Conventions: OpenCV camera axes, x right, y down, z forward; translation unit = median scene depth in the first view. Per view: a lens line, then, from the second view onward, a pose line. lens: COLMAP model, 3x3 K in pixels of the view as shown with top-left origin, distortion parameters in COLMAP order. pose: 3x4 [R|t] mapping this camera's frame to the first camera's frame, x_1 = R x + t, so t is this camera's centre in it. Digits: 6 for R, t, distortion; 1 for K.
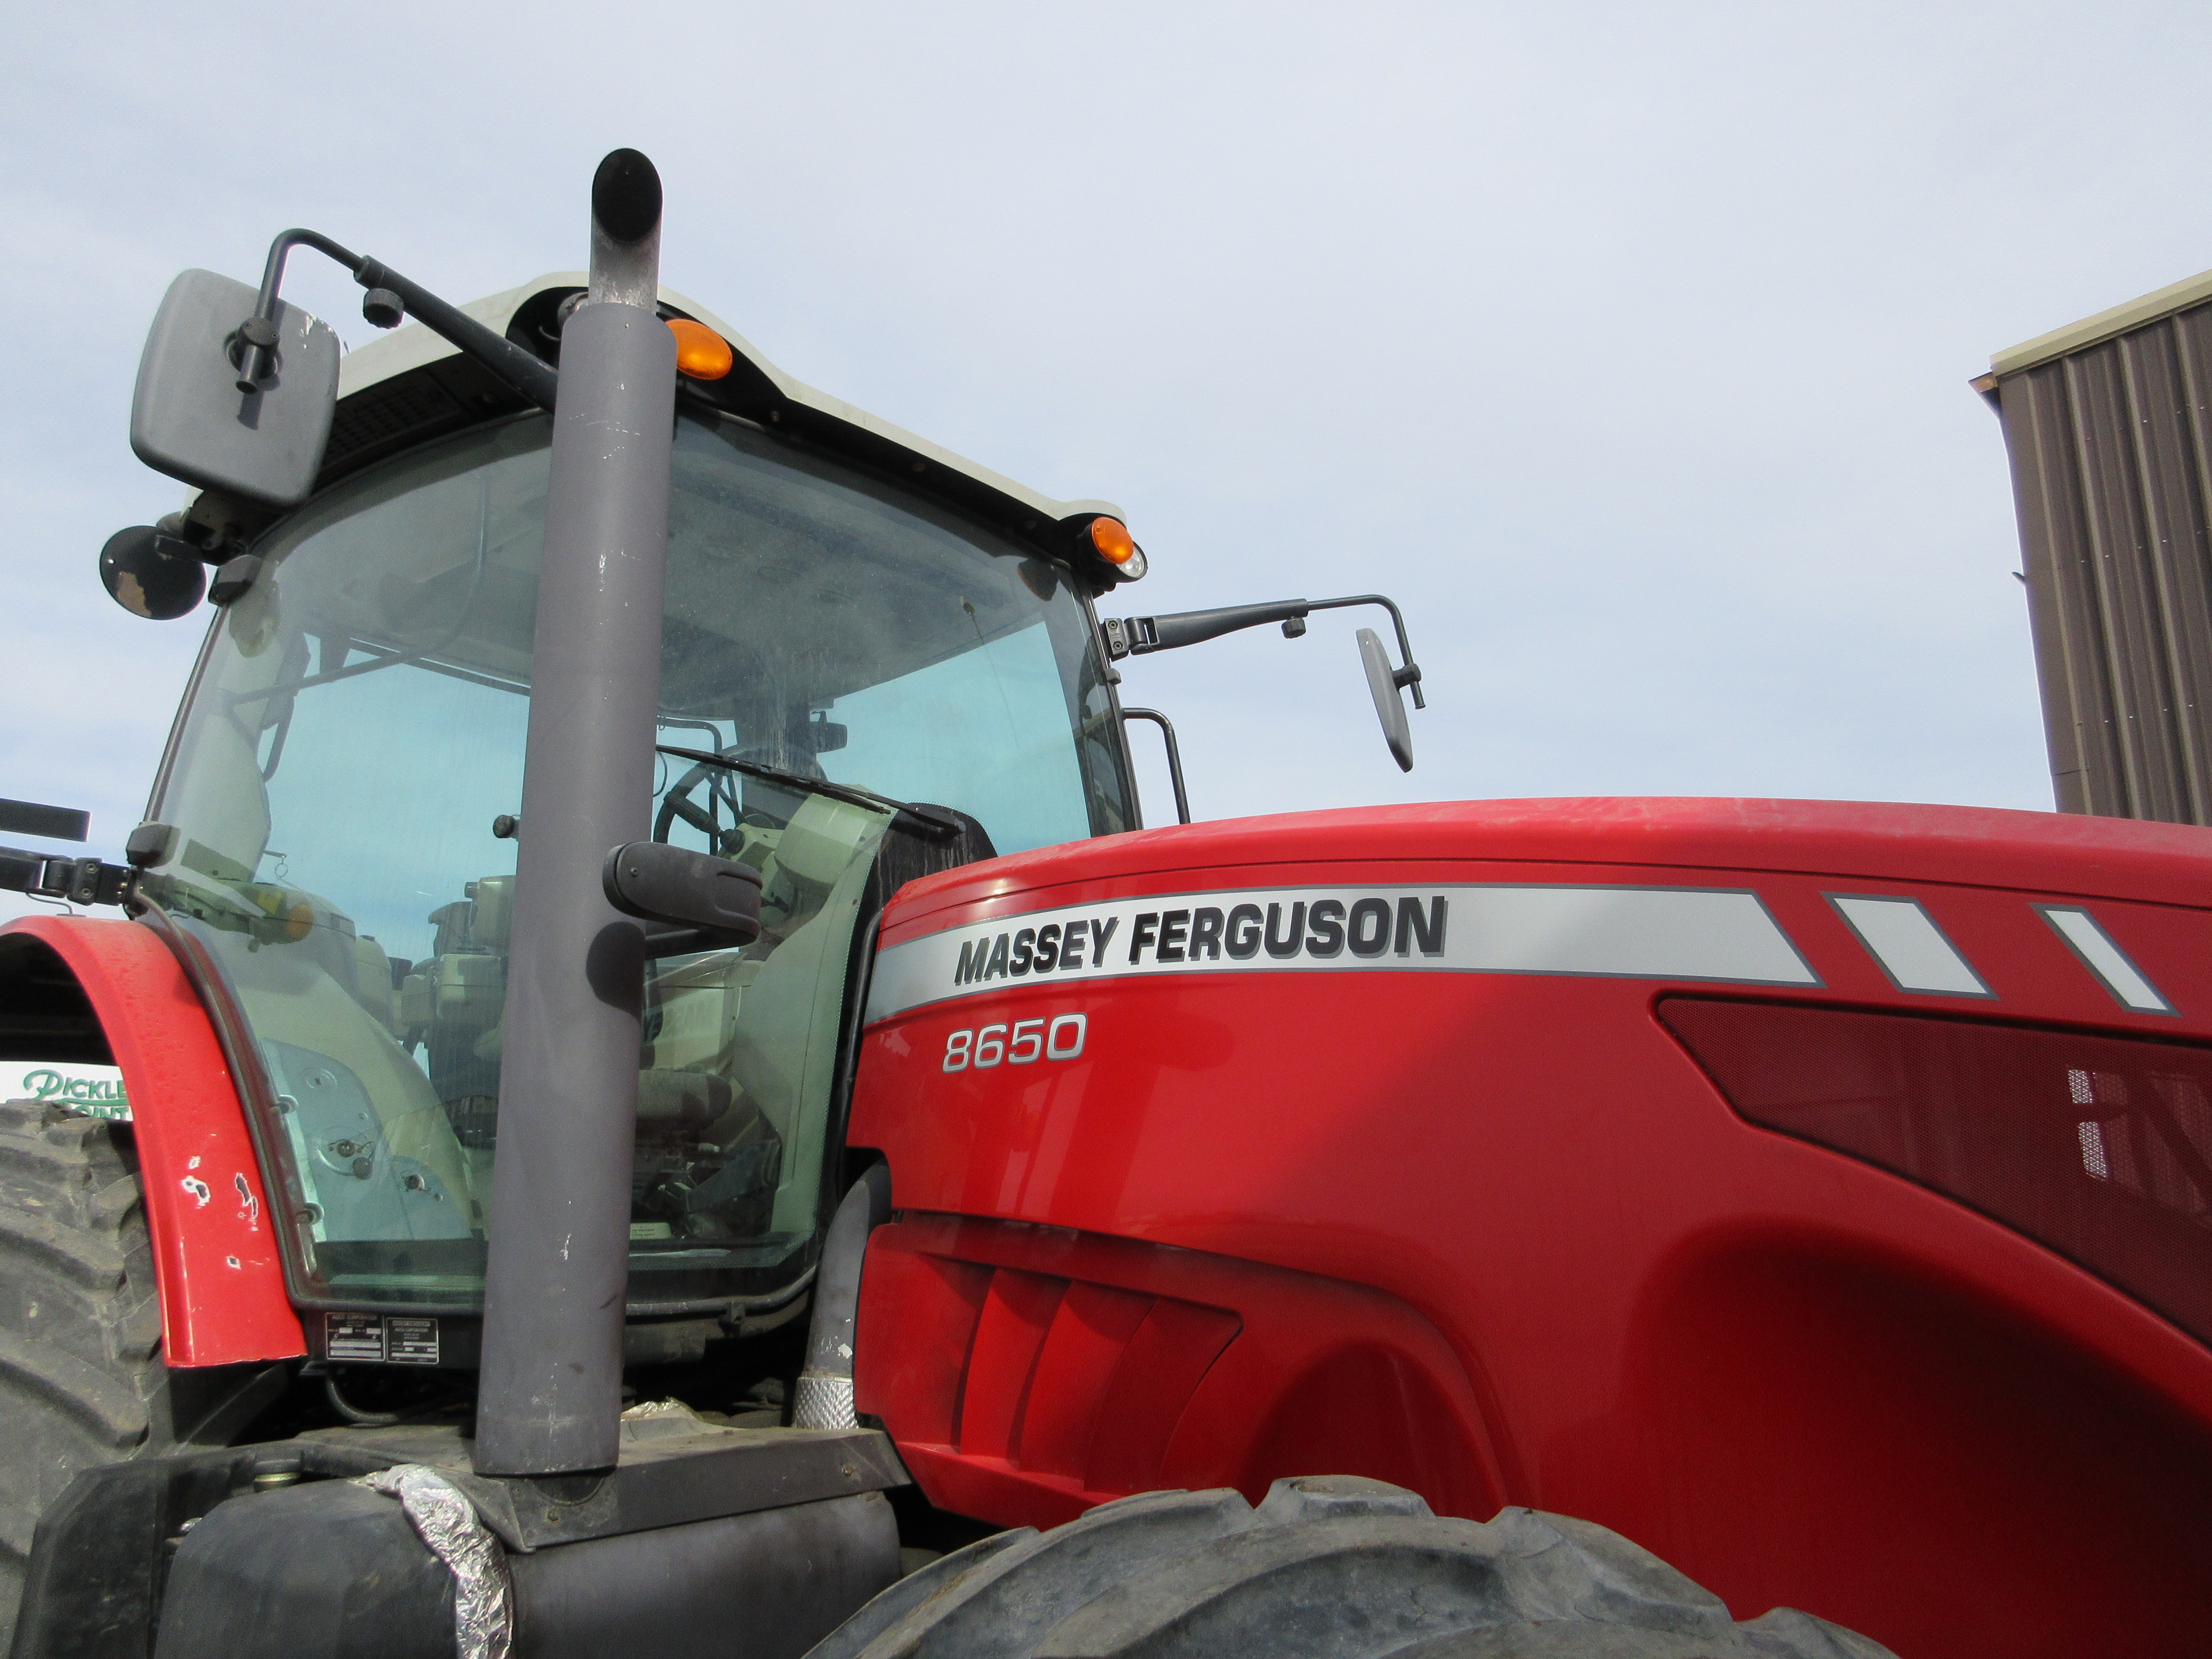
lens RADIAL K [[1638.5, 0, 1105.2], [0, 1638.5, 846.2], [0, 0, 1]] dist [-0.003691, -0.000007]
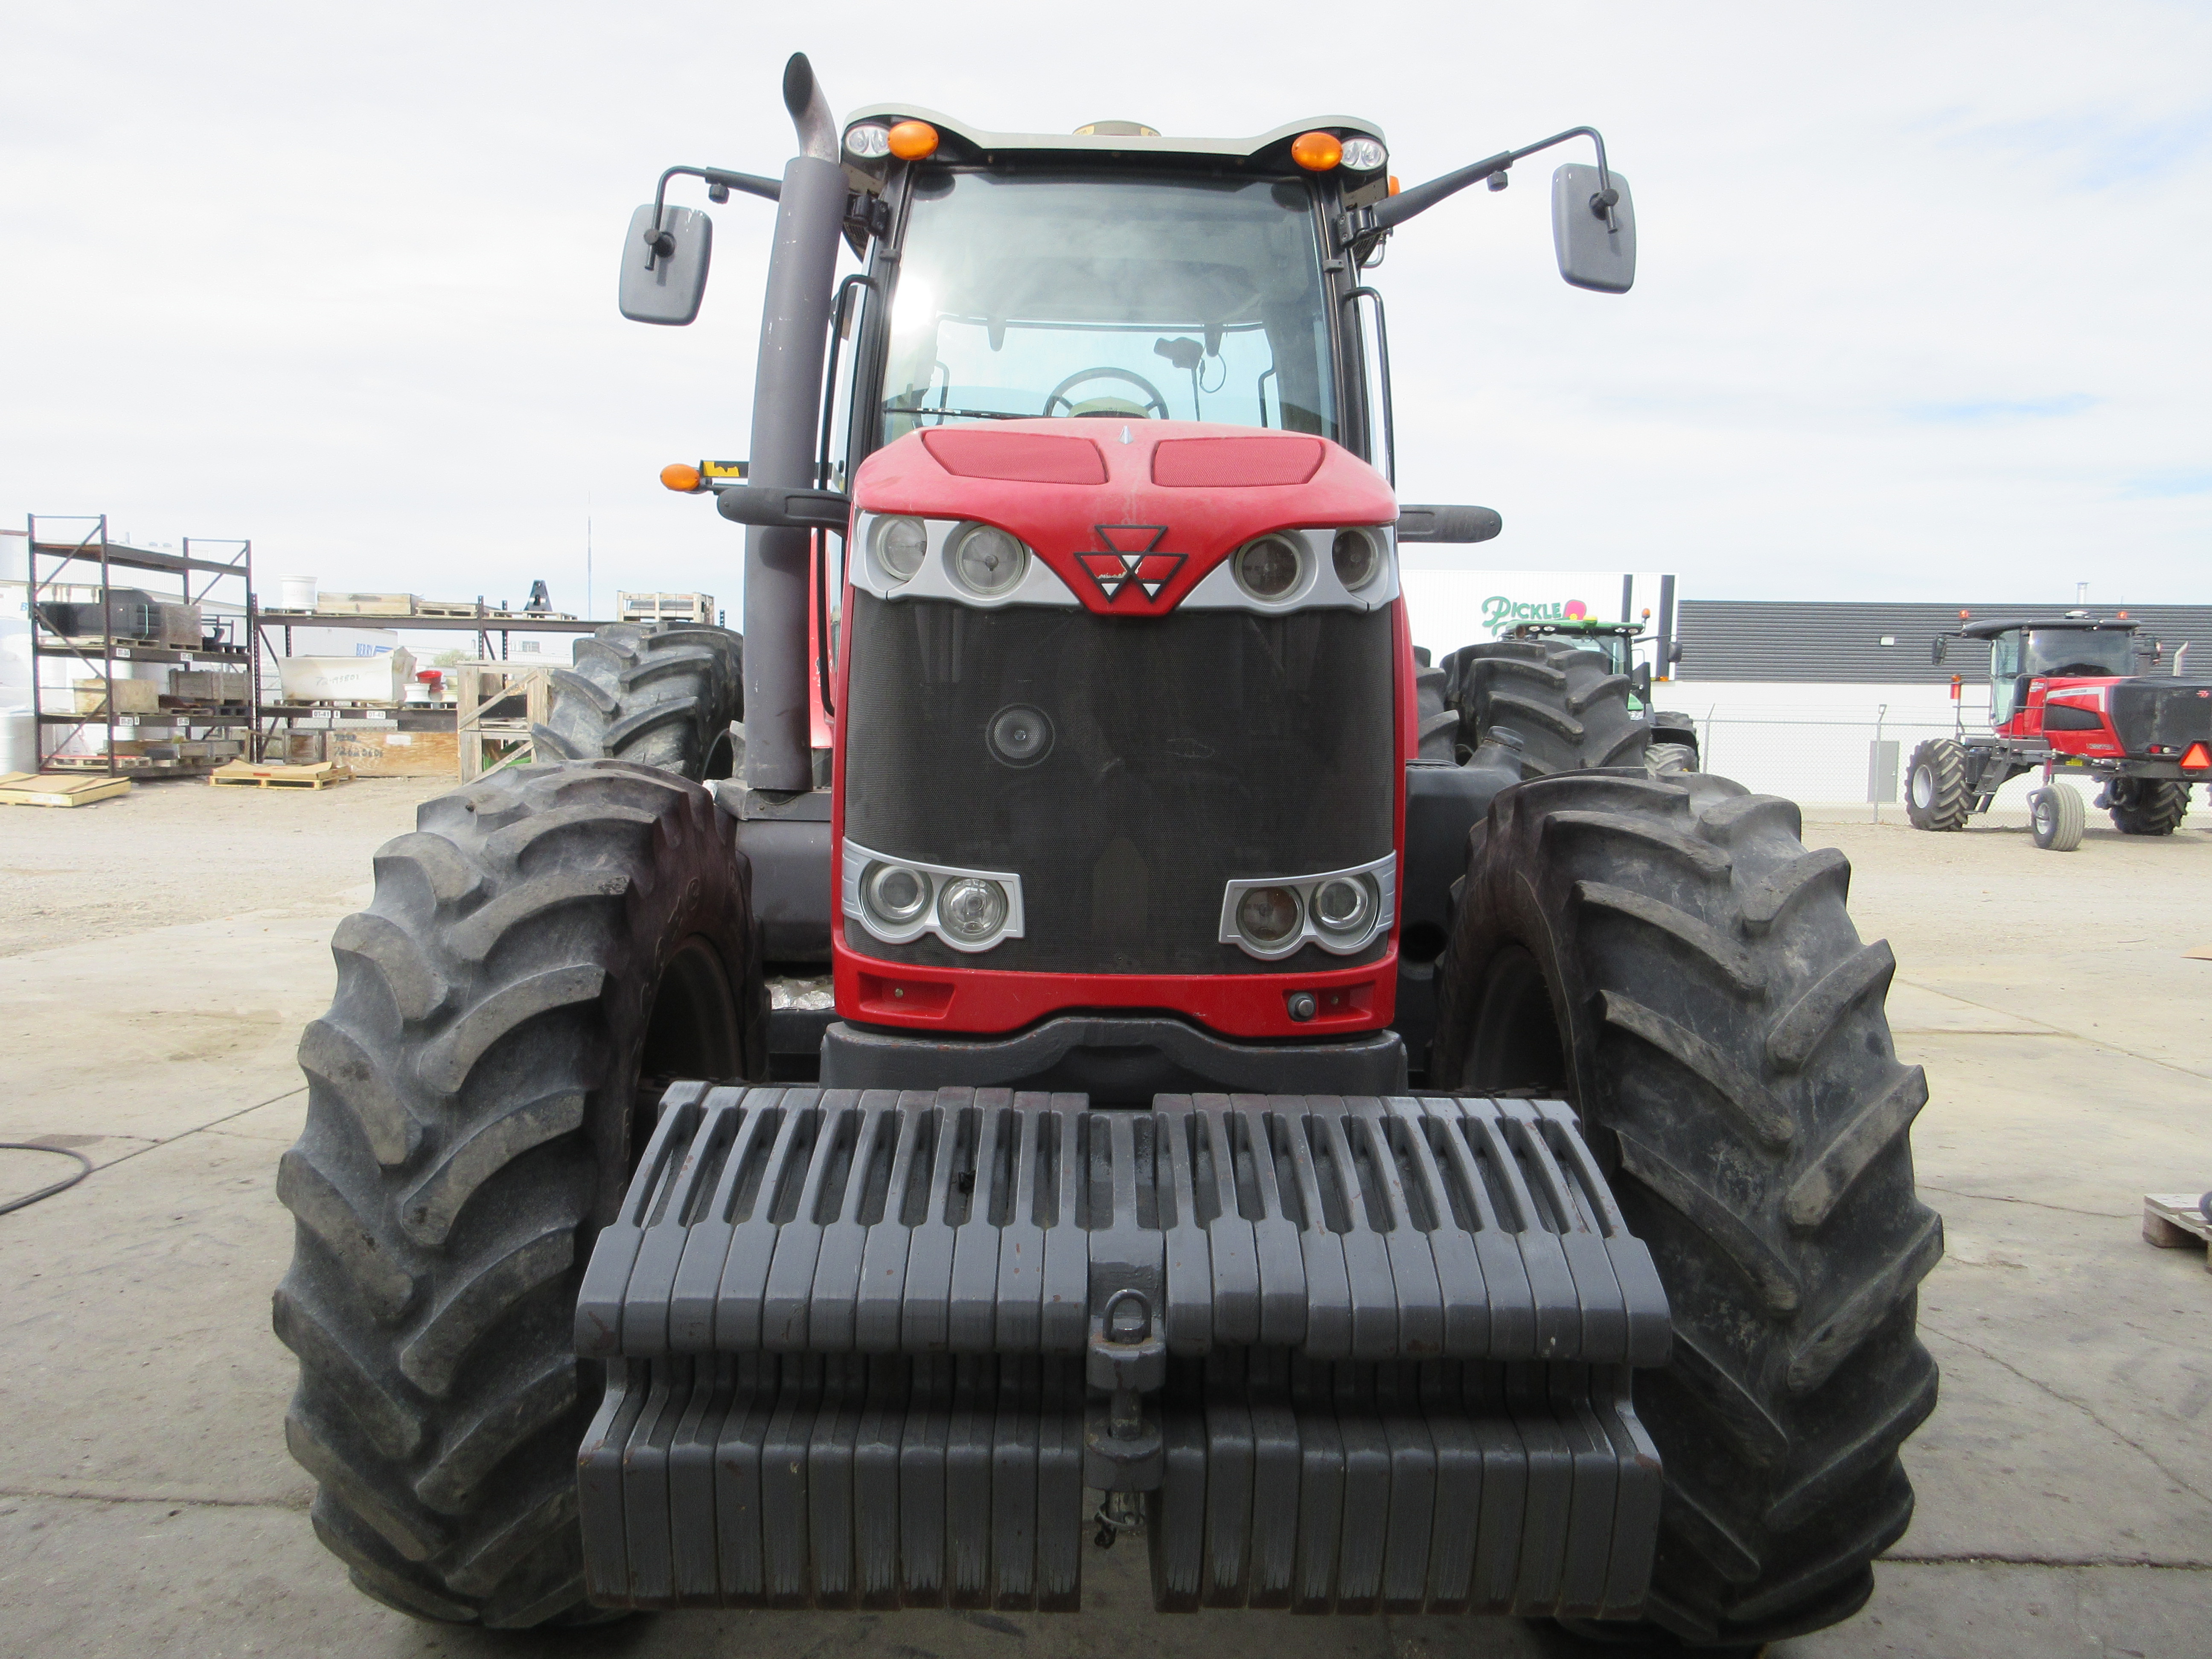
lens RADIAL K [[1647.2, 0, 1116.6], [0, 1647.2, 853.1], [0, 0, 1]] dist [-0.010268, -0.005063]
pose [[0.669981, 0.079264, -0.738135, 1.289333], [0.141319, 0.962486, 0.231626, 0.021278], [0.728804, -0.259497, 0.633645, -0.047769]]
